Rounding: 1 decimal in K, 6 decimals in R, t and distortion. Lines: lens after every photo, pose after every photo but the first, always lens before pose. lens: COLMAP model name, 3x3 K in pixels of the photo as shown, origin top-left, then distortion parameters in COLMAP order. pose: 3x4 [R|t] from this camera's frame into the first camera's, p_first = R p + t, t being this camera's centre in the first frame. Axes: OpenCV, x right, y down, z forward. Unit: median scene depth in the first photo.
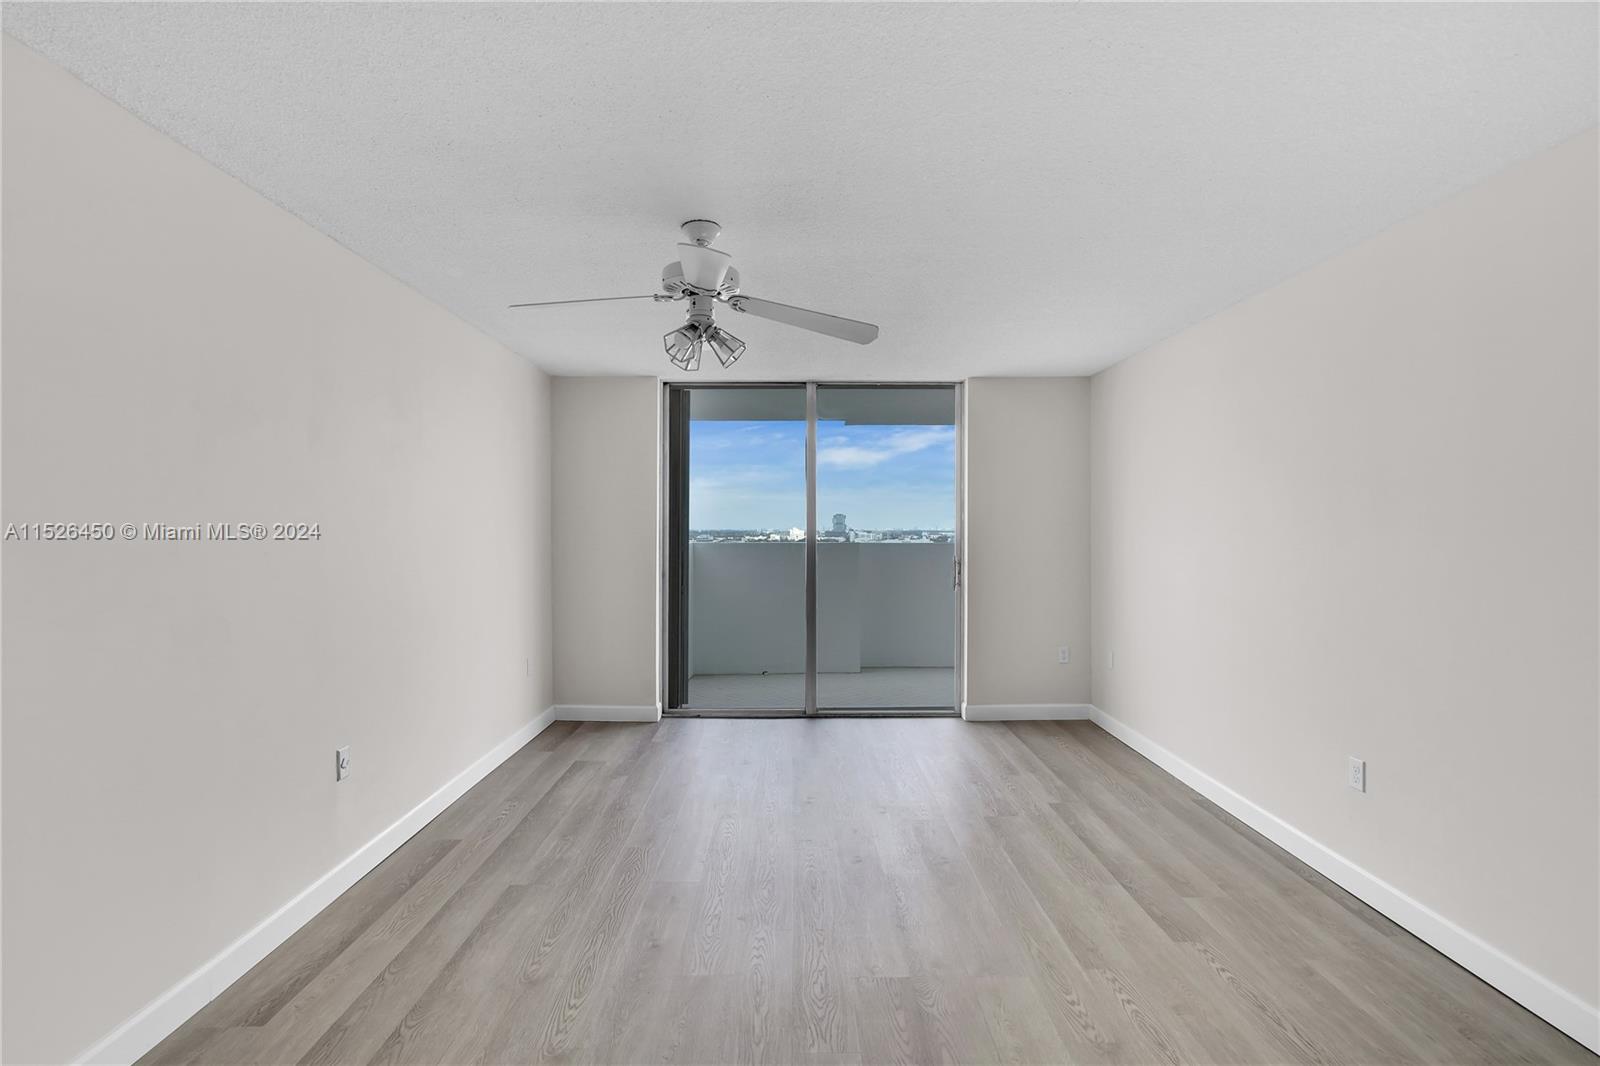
lens RADIAL K [[747.1, 0, 817.0], [0, 747.1, 516.5], [0, 0, 1]] dist [0.000546, 0.000237]
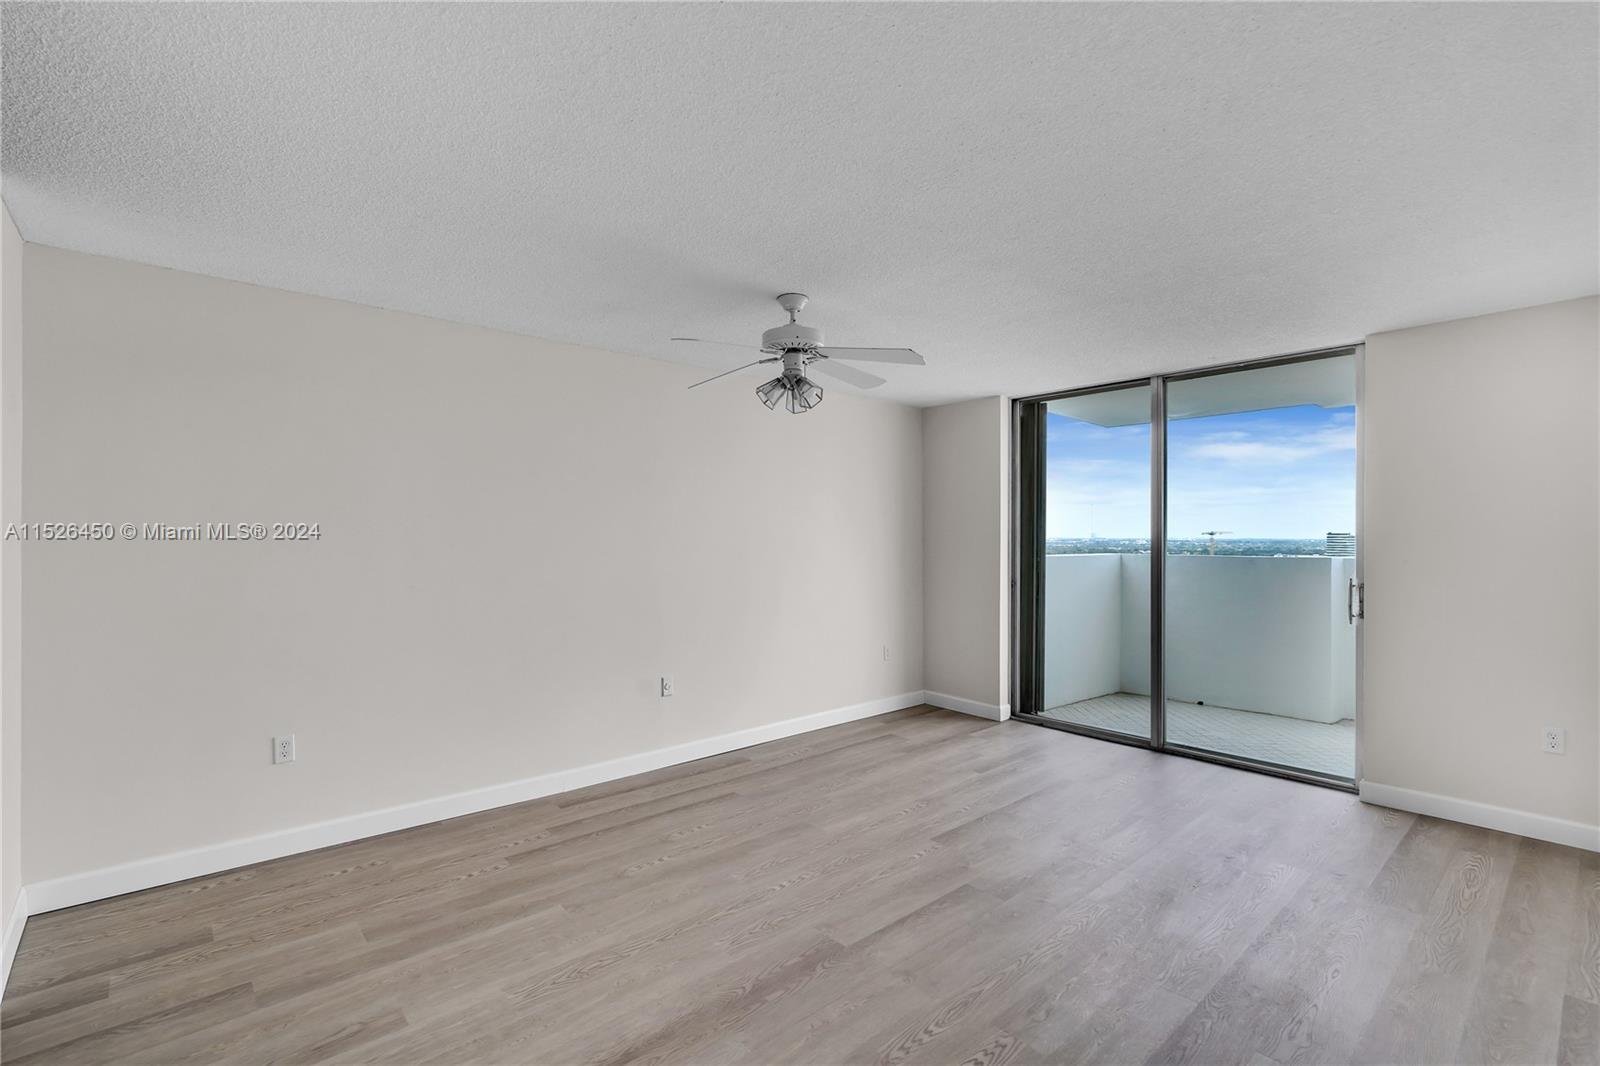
lens RADIAL K [[736.2, 0, 806.9], [0, 736.2, 529.7], [0, 0, 1]] dist [0.000817, 0.000466]
pose [[0.648496, -0.007511, -0.761181, 0.552271], [0.010332, 0.999946, -0.001064, 0.000309], [0.761148, -0.007175, 0.648539, 0.153804]]
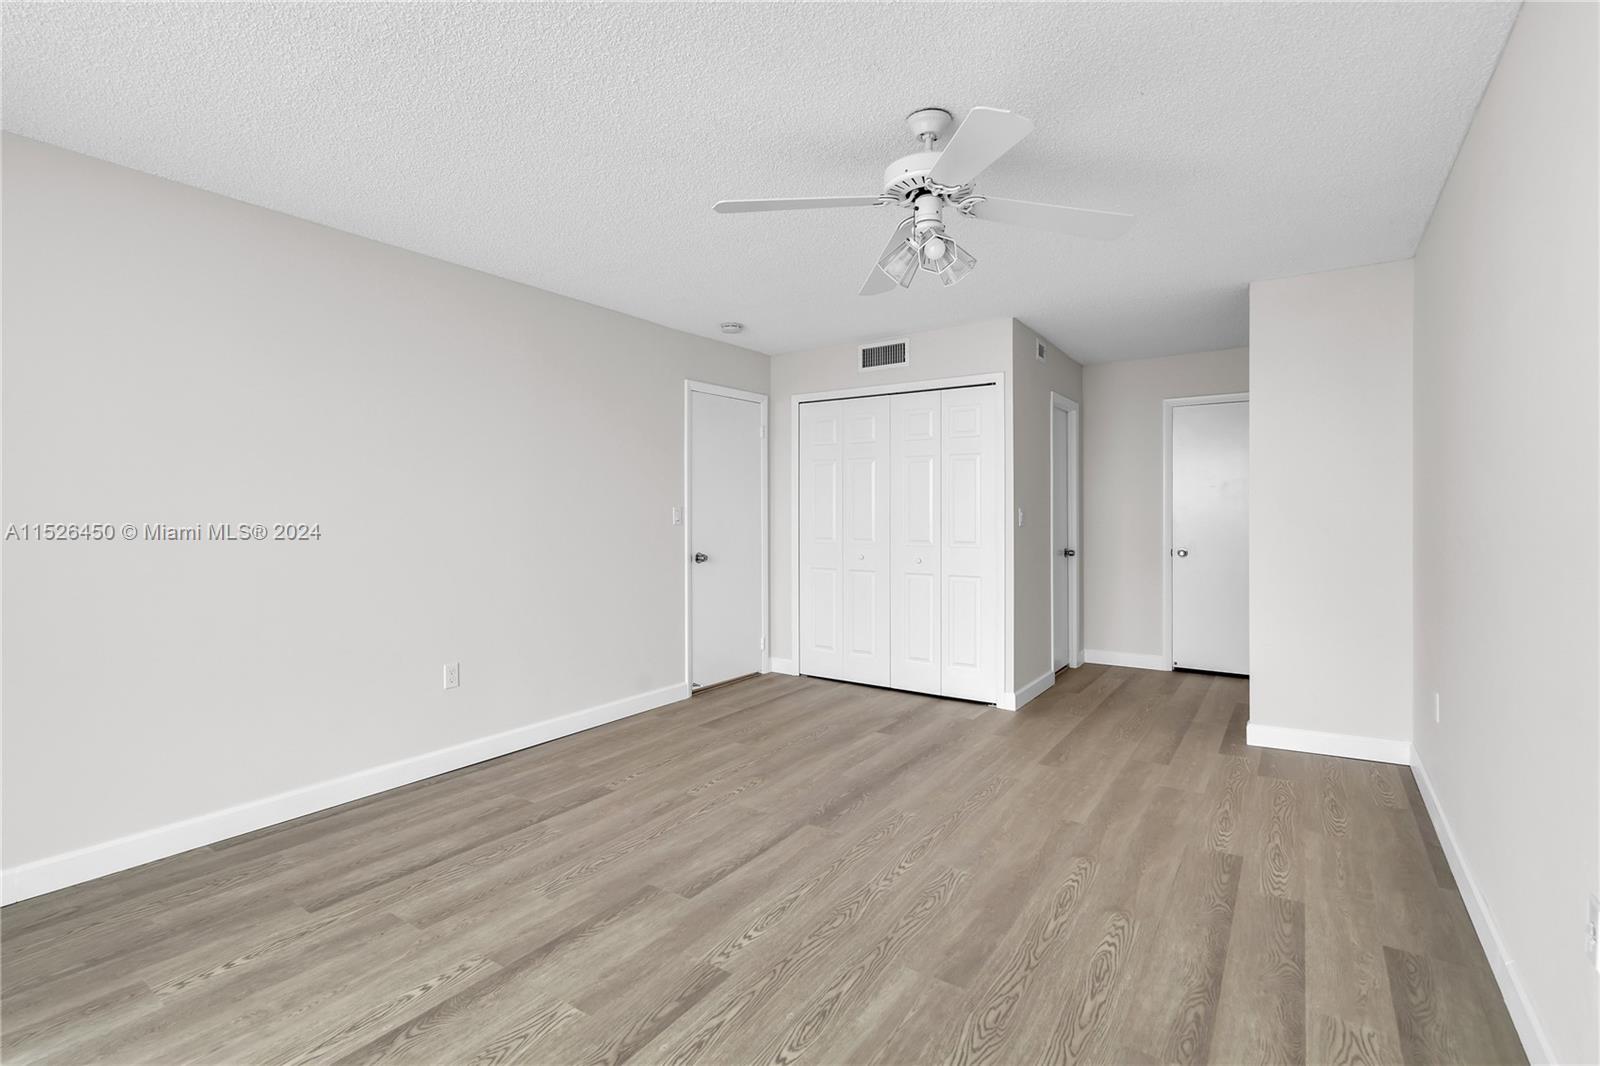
lens RADIAL K [[732.8, 0, 795.1], [0, 732.8, 509.2], [0, 0, 1]] dist [0.002187, 0.000512]
pose [[-0.804174, -0.000221, 0.594394, -0.366456], [-0.007504, 0.999924, -0.009780, 0.049625], [-0.594347, -0.012325, -0.804114, 1.224778]]
